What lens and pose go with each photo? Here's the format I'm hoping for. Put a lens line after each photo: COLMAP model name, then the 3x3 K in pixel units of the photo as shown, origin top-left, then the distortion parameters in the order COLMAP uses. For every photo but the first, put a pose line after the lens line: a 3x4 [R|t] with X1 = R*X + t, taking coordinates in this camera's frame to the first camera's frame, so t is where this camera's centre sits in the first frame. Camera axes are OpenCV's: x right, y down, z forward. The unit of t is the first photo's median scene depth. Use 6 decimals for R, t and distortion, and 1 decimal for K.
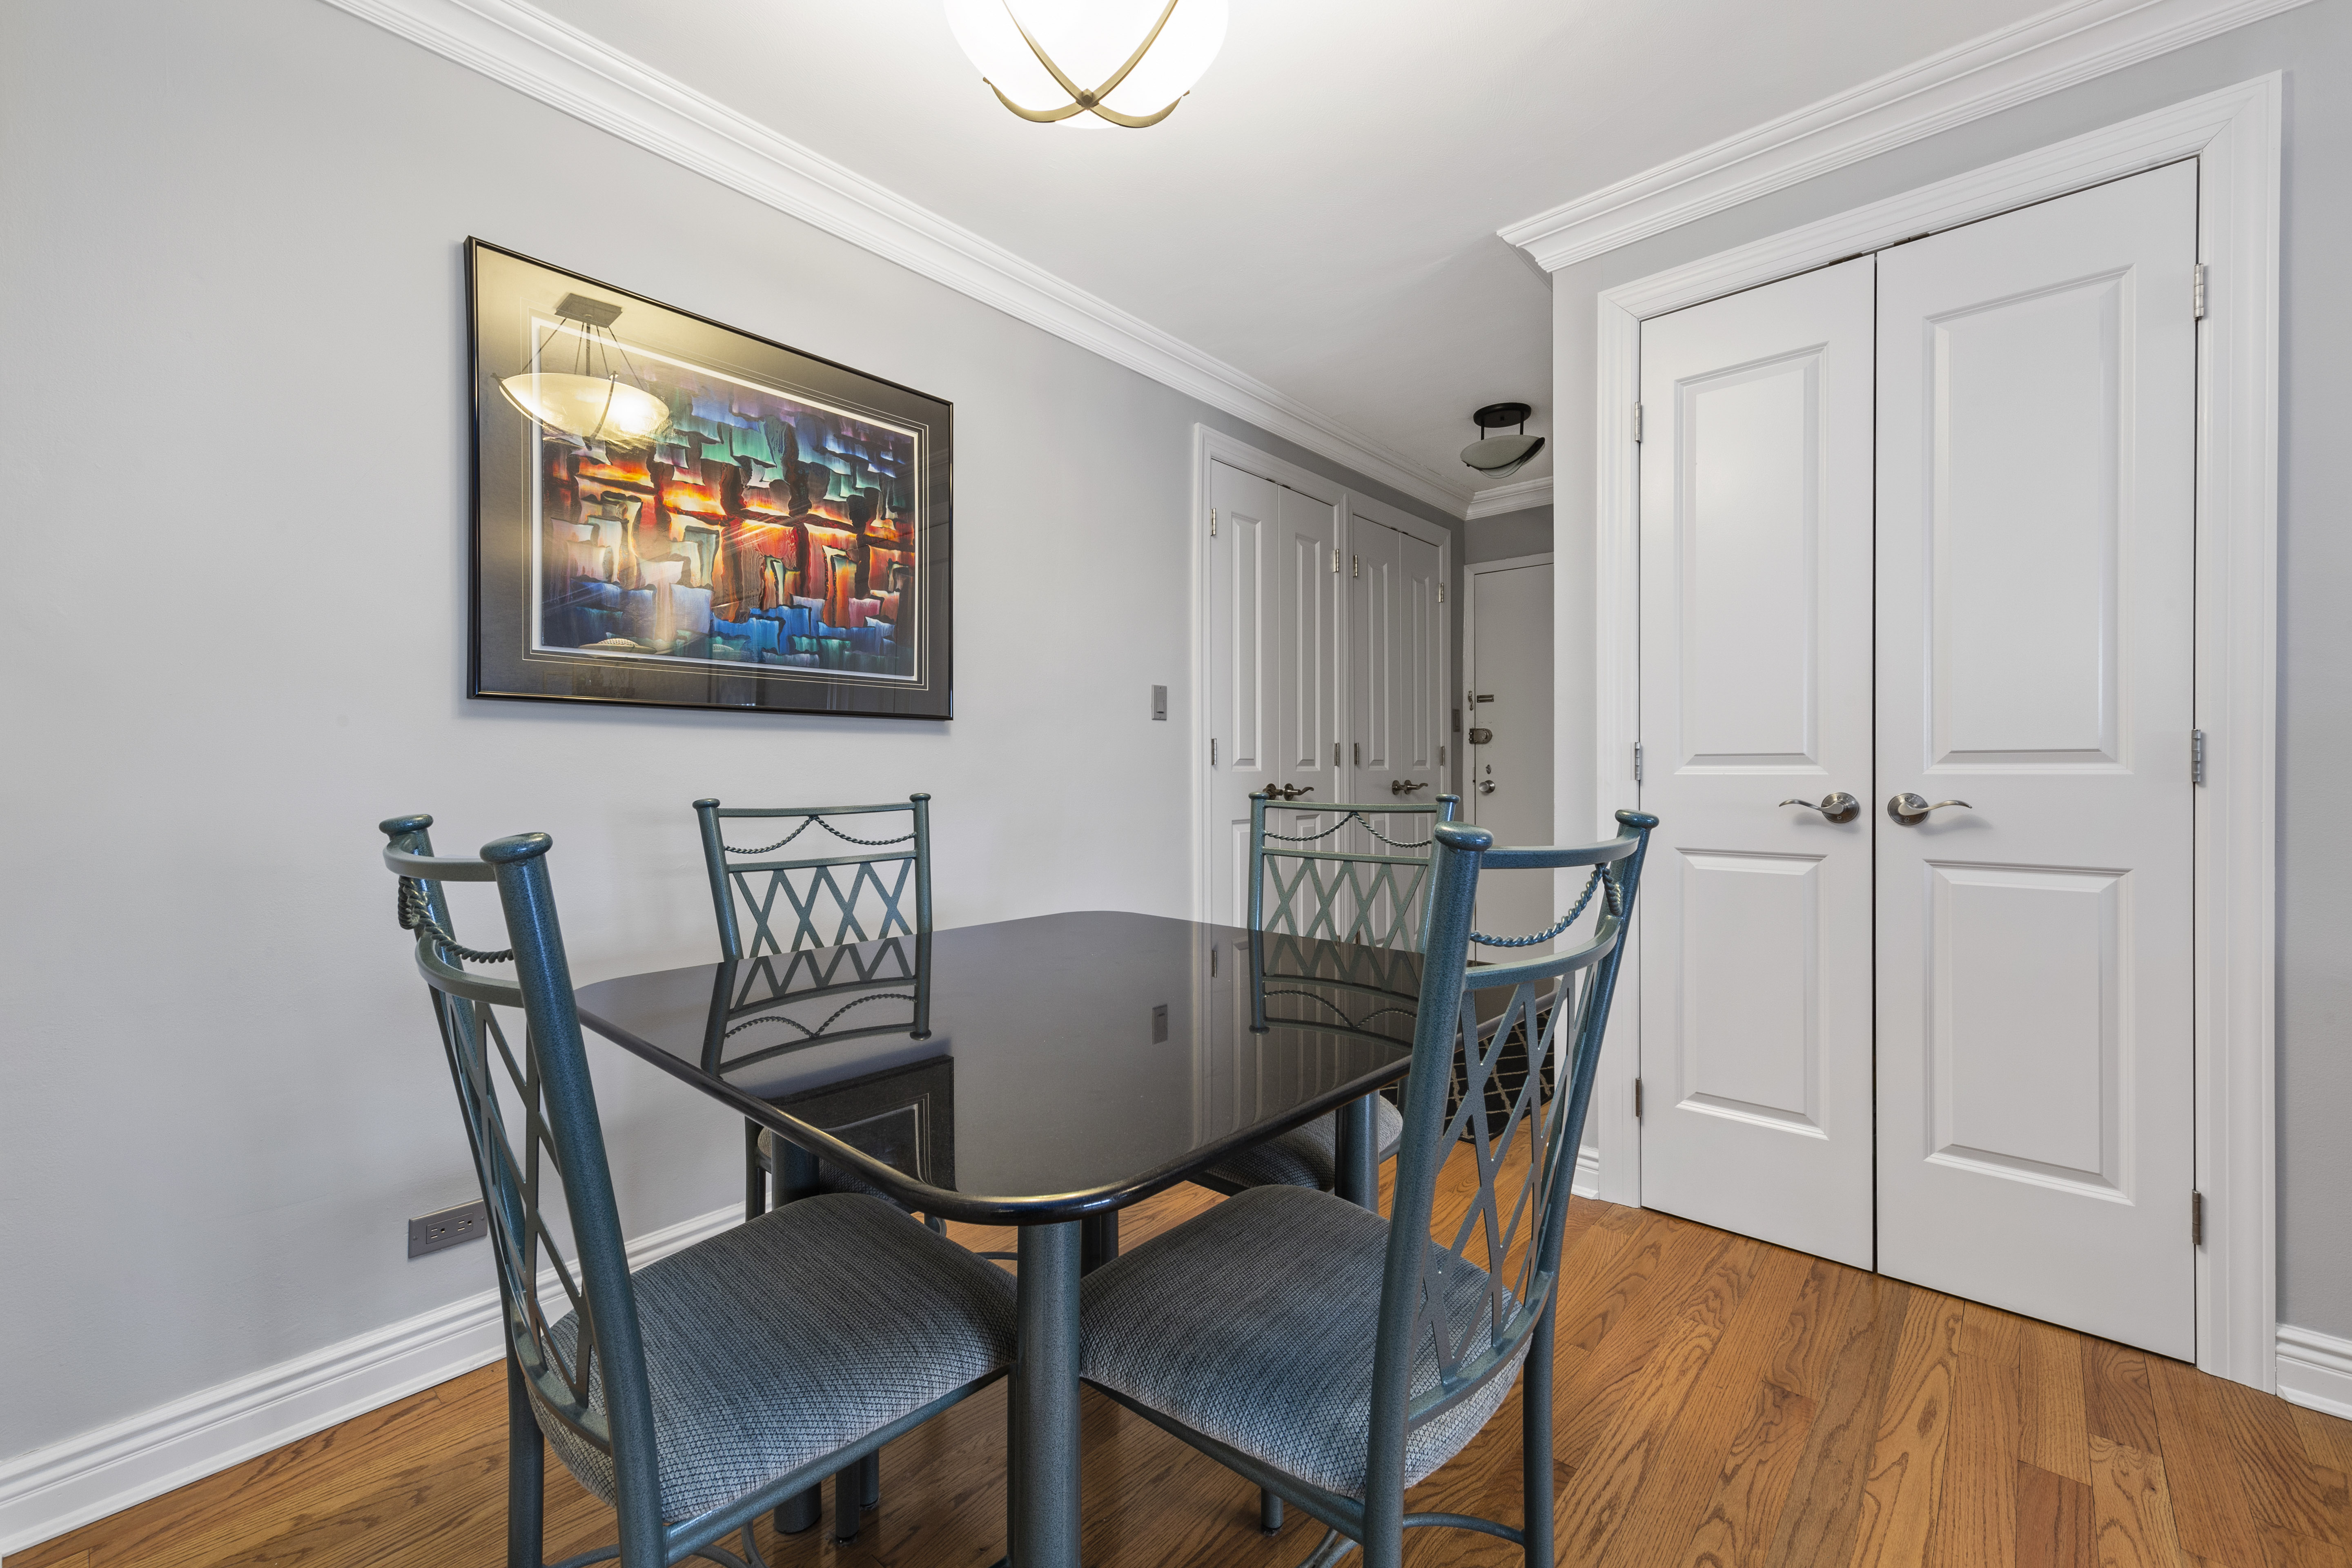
lens RADIAL K [[964.7, 0, 1175.9], [0, 964.7, 762.2], [0, 0, 1]] dist [0.006945, -0.000567]
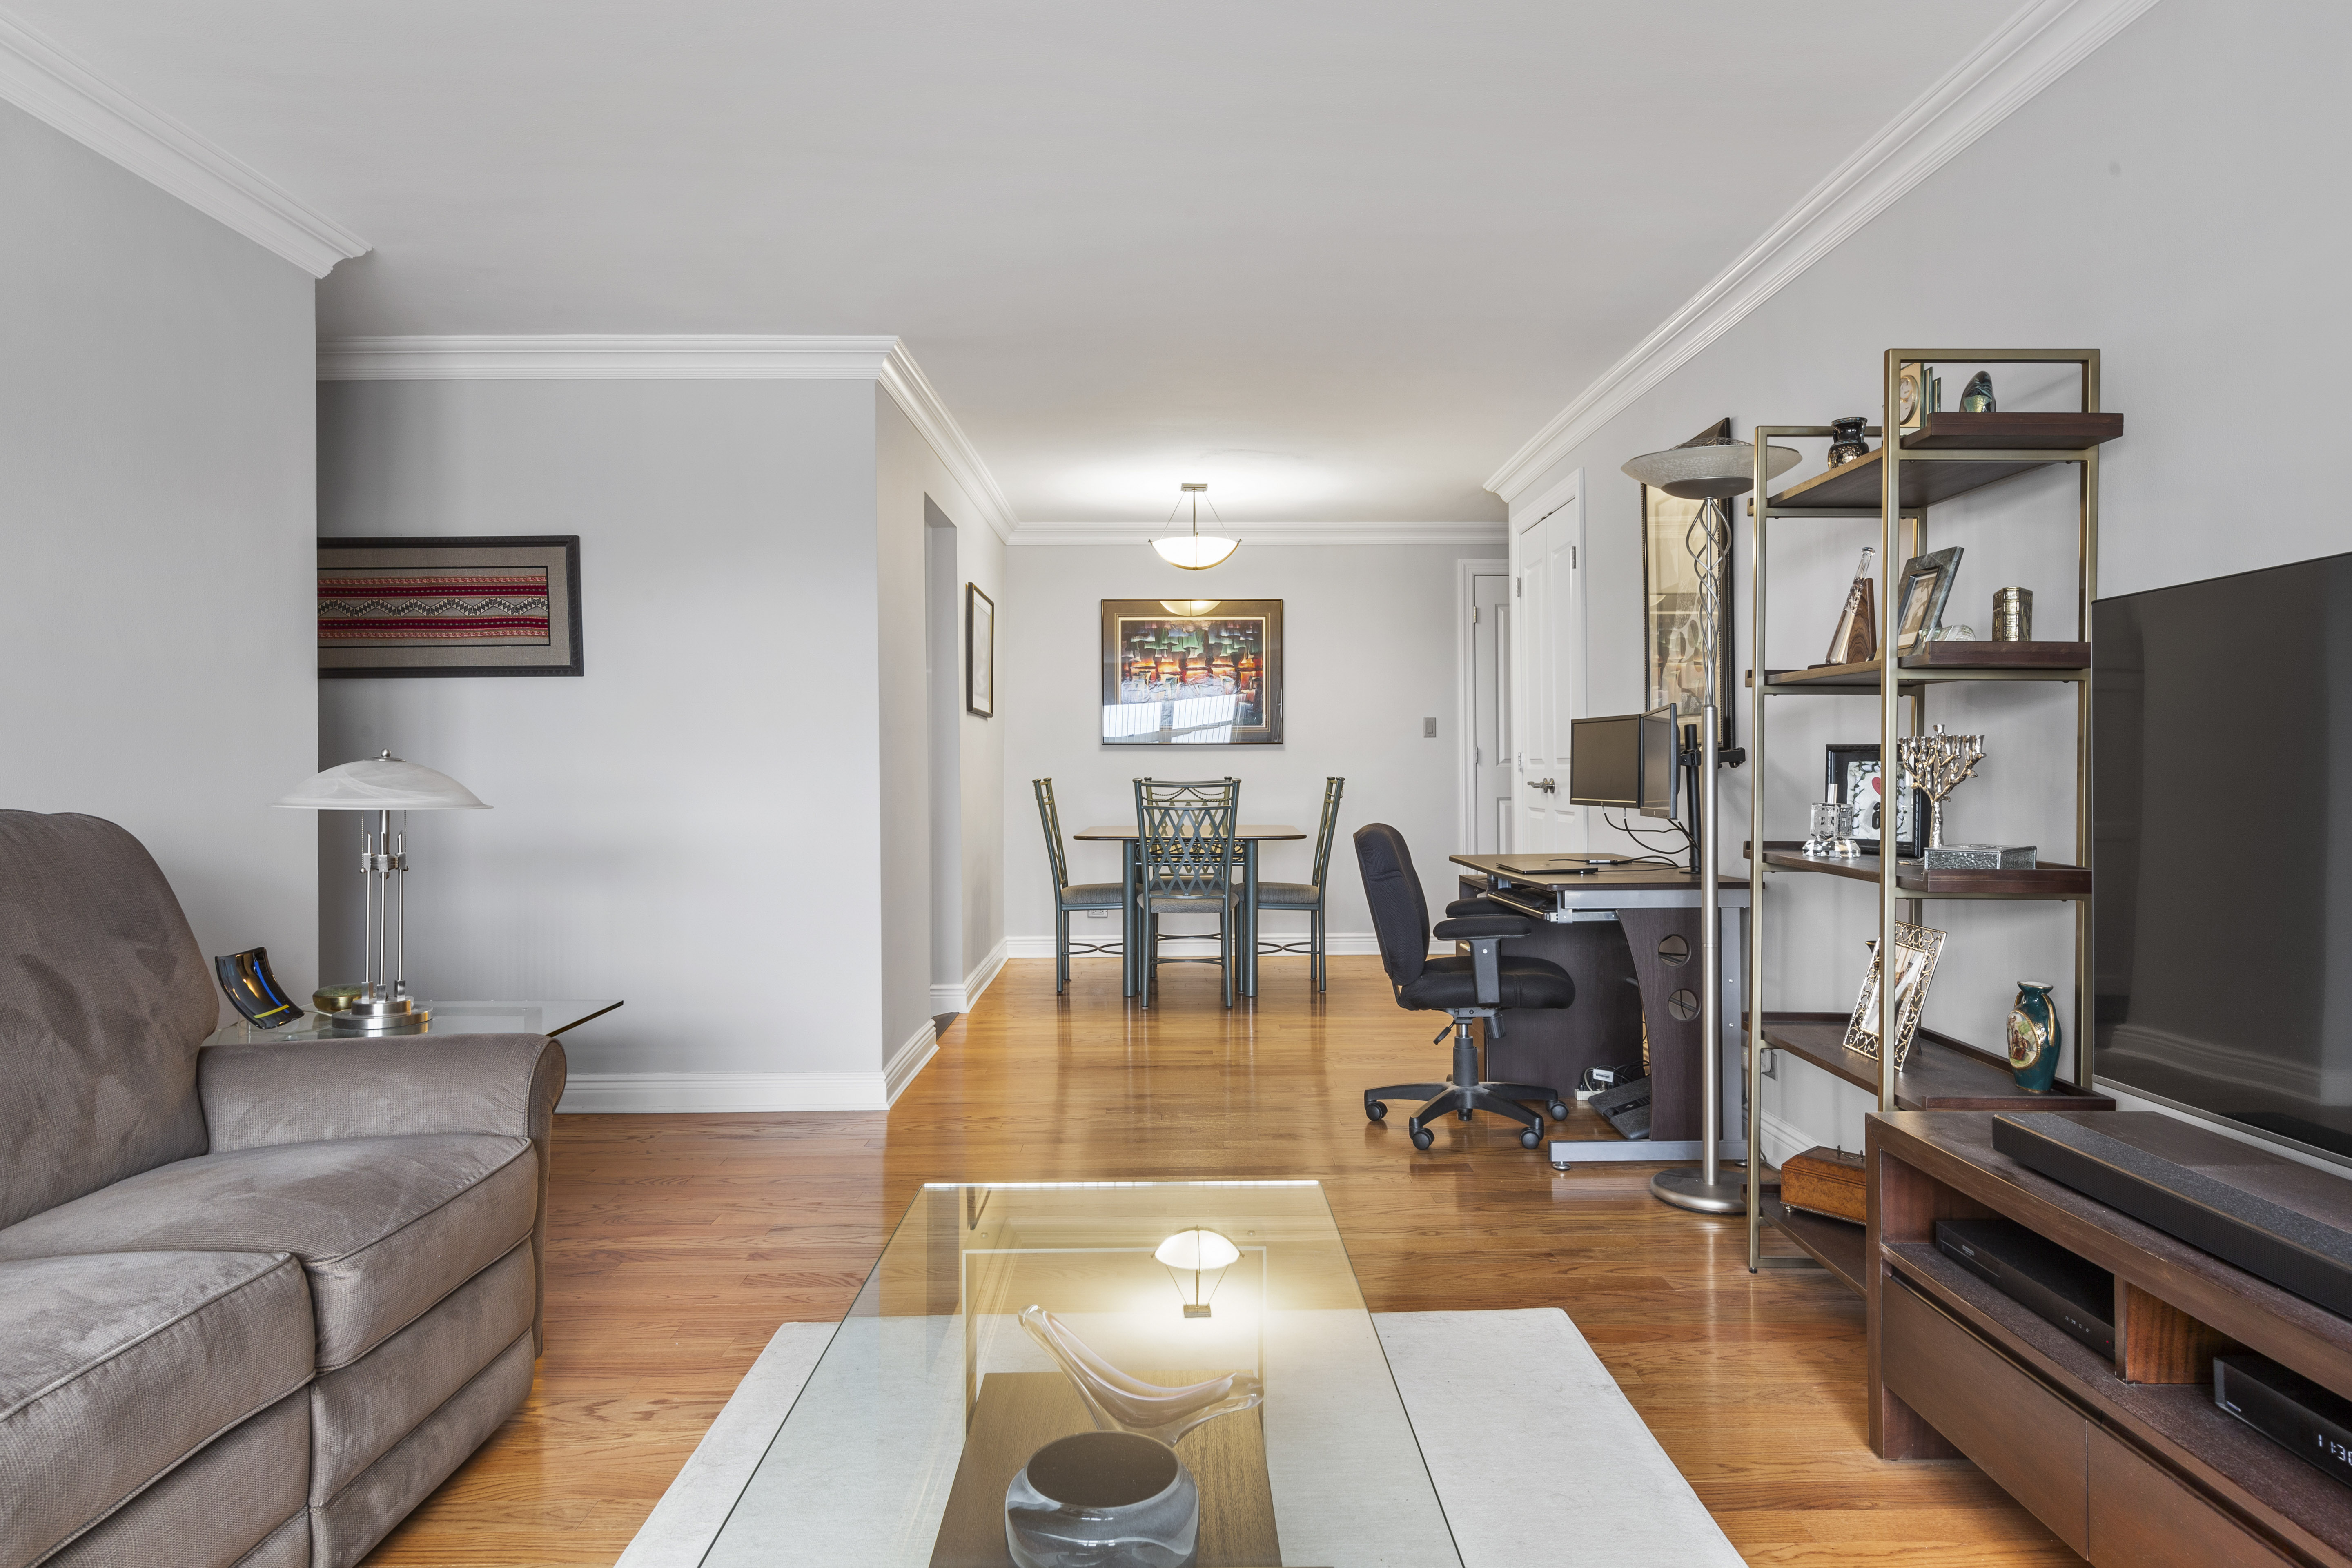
lens RADIAL K [[1492.6, 0, 1184.8], [0, 1492.6, 779.6], [0, 0, 1]] dist [-0.001818, -0.000022]
pose [[0.658198, 0.004705, -0.752830, 2.582596], [0.011284, 0.999807, 0.016113, -0.023706], [0.752760, -0.019100, 0.658018, -1.662690]]
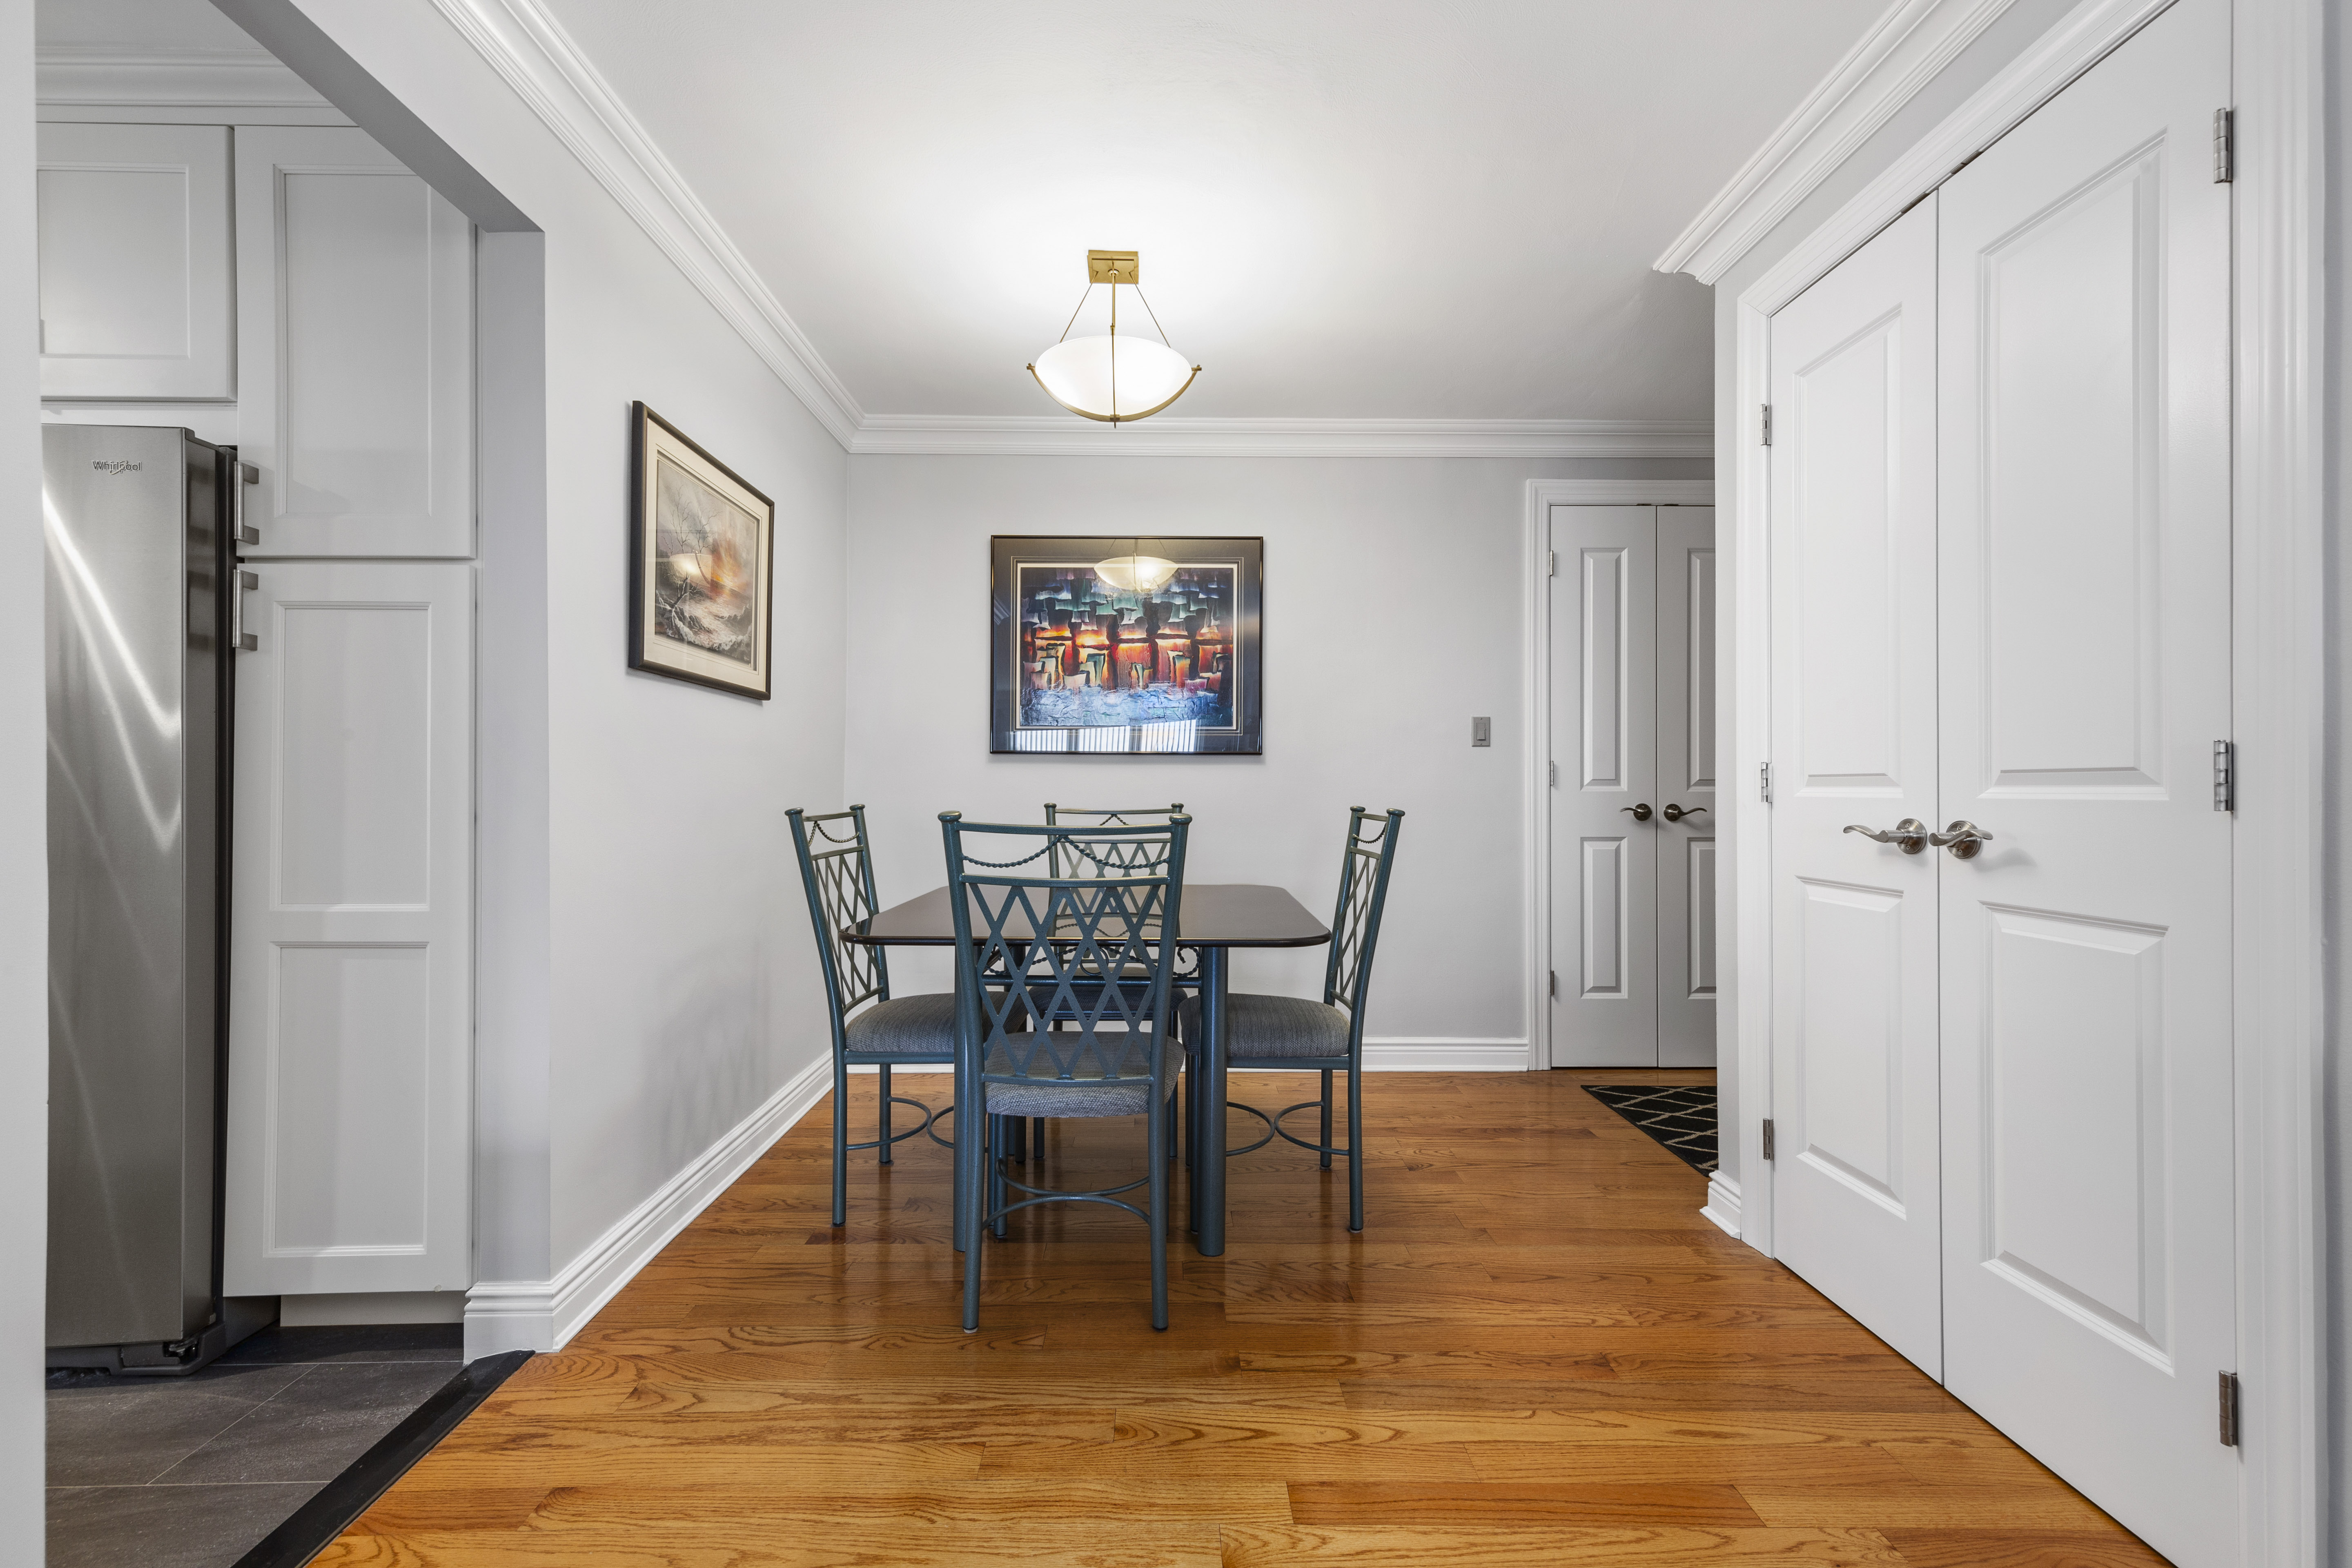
lens RADIAL K [[964.7, 0, 1169.8], [0, 964.7, 764.5], [0, 0, 1]] dist [0.006945, -0.000567]
pose [[0.656870, -0.015380, -0.753847, 0.915887], [0.003017, 0.999838, -0.017770, -0.003662], [0.753998, 0.009399, 0.656810, -0.069414]]
